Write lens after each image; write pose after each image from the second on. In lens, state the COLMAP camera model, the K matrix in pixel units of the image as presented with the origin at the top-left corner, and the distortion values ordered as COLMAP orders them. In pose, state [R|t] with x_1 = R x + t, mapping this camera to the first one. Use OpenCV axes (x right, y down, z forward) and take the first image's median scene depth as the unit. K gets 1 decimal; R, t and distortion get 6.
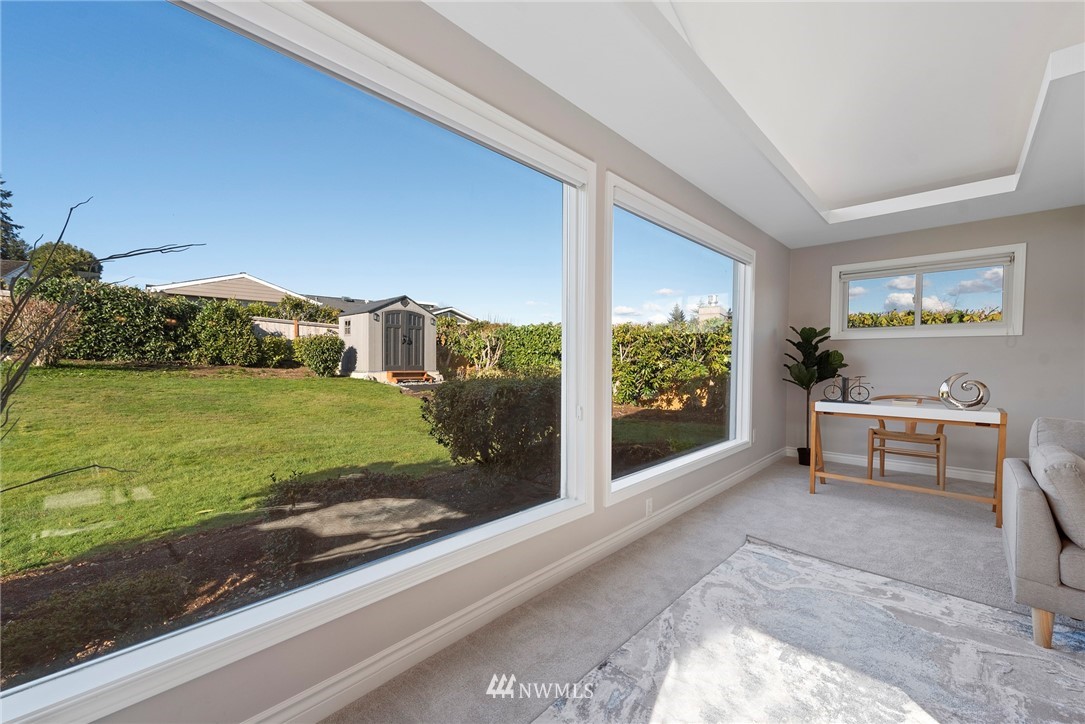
lens RADIAL K [[433.5, 0, 523.0], [0, 433.5, 375.0], [0, 0, 1]] dist [0.013369, -0.003389]
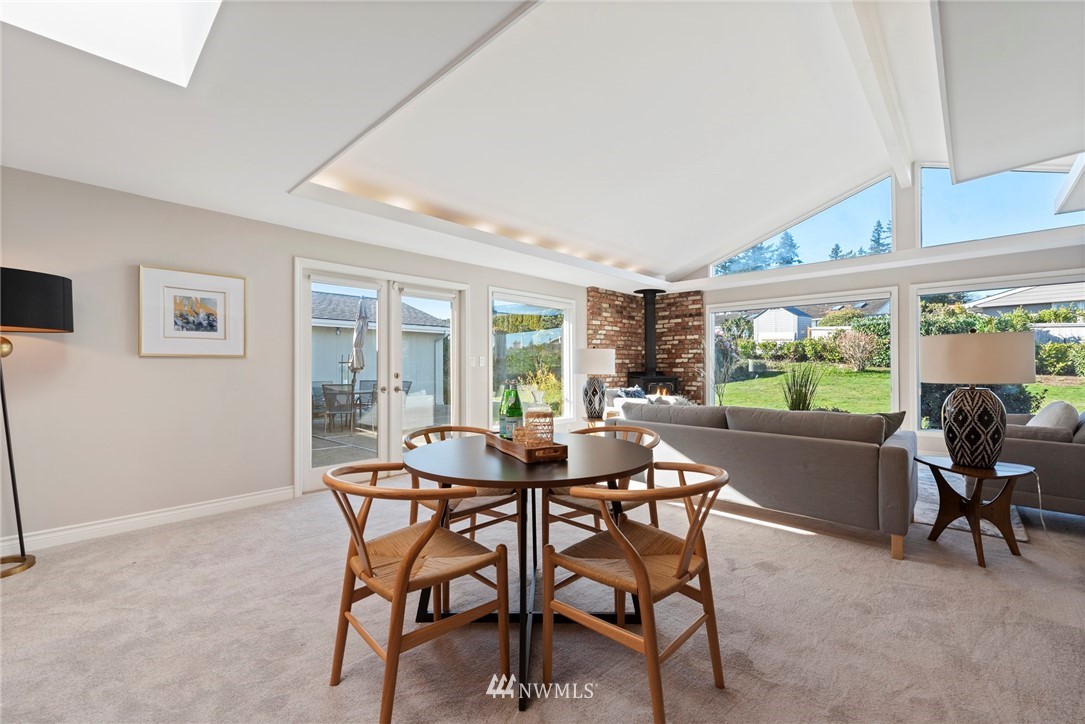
lens RADIAL K [[439.3, 0, 546.2], [0, 439.3, 363.3], [0, 0, 1]] dist [0.004429, -0.001800]
pose [[0.013350, -0.010287, -0.999858, 0.424106], [-0.031916, 0.999433, -0.010709, 0.004733], [0.999401, 0.032054, 0.013014, -0.167546]]
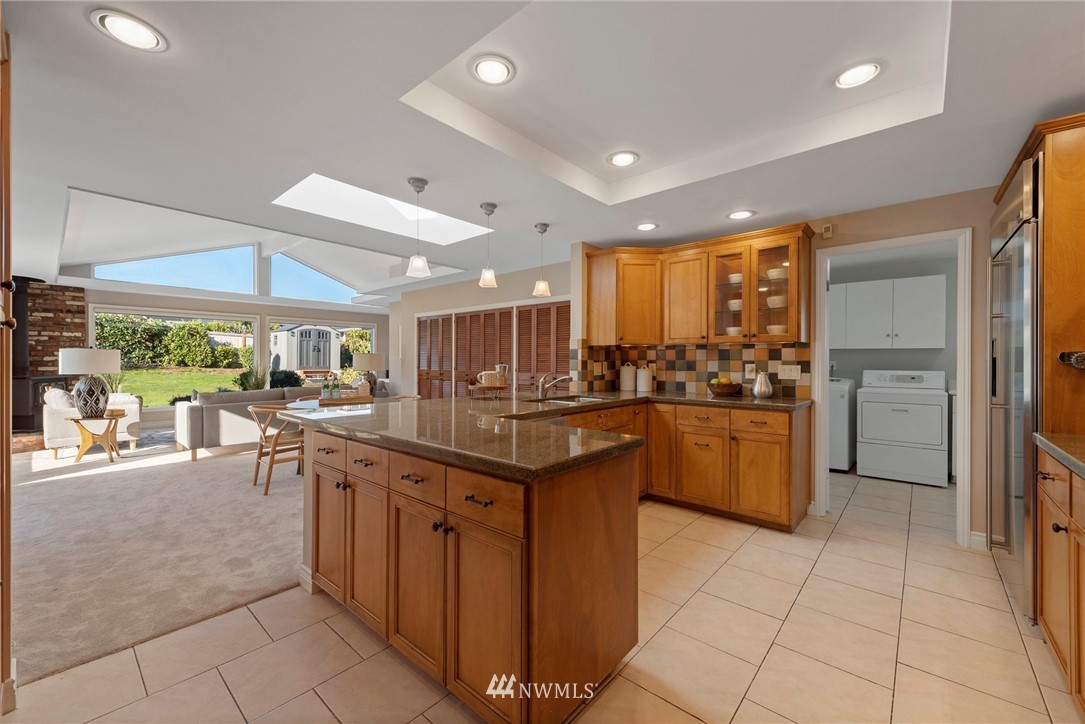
lens RADIAL K [[433.5, 0, 533.5], [0, 433.5, 362.6], [0, 0, 1]] dist [0.013369, -0.003389]
pose [[0.999209, -0.002591, 0.039686, 0.413327], [0.003734, 0.999580, -0.028742, 0.011046], [-0.039595, 0.028867, 0.998799, -0.504132]]
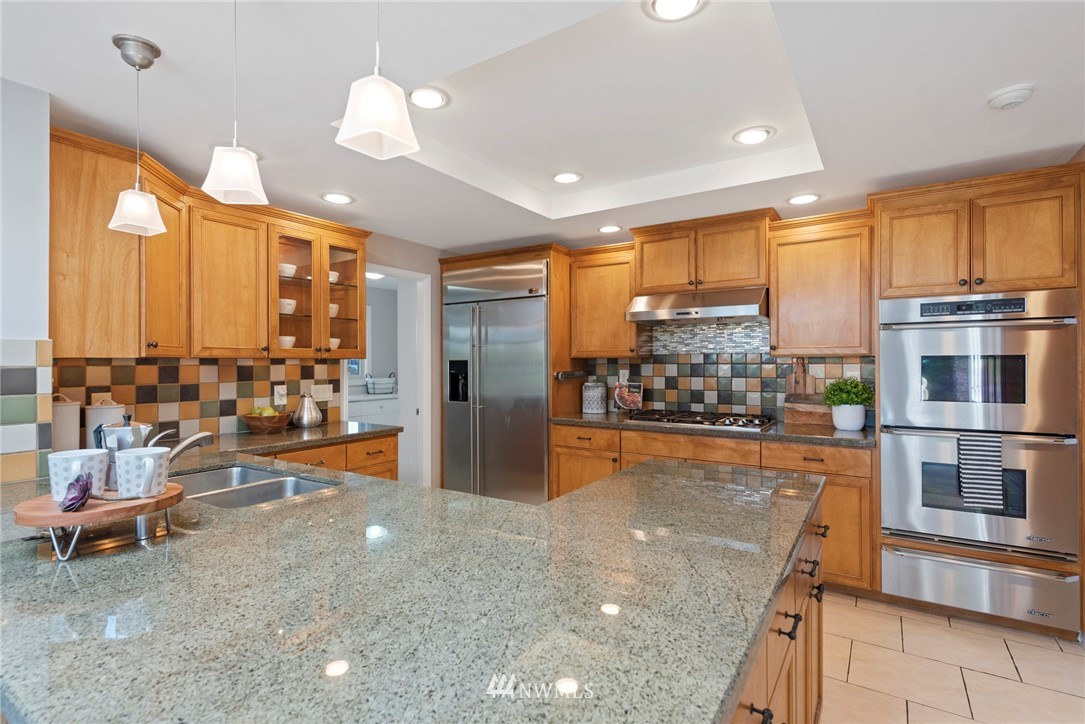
lens RADIAL K [[534.0, 0, 539.2], [0, 534.0, 361.6], [0, 0, 1]] dist [0.021406, -0.000226]
pose [[-0.200559, -0.004261, 0.979672, 0.292274], [0.035457, 0.999304, 0.011606, -0.004609], [-0.979040, 0.037064, -0.200268, -0.313150]]
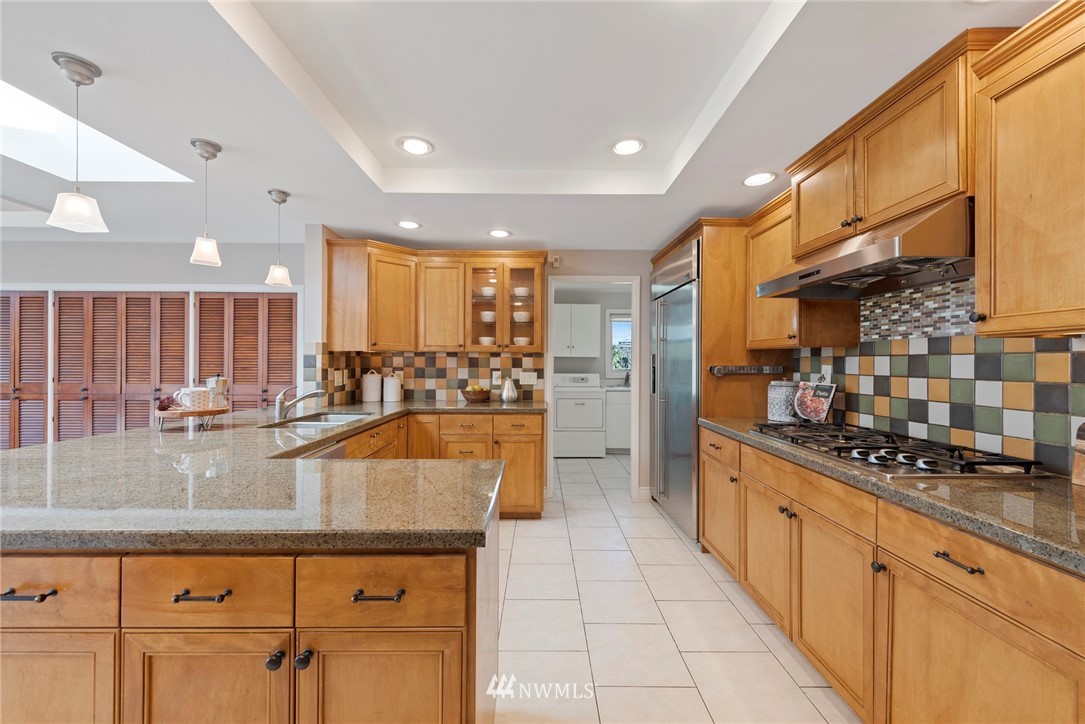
lens RADIAL K [[433.5, 0, 537.7], [0, 433.5, 364.4], [0, 0, 1]] dist [0.013369, -0.003389]
pose [[0.716105, -0.005369, 0.697972, 0.374851], [0.022725, 0.999620, -0.015626, 0.005340], [-0.697622, 0.027051, 0.715955, -0.469861]]
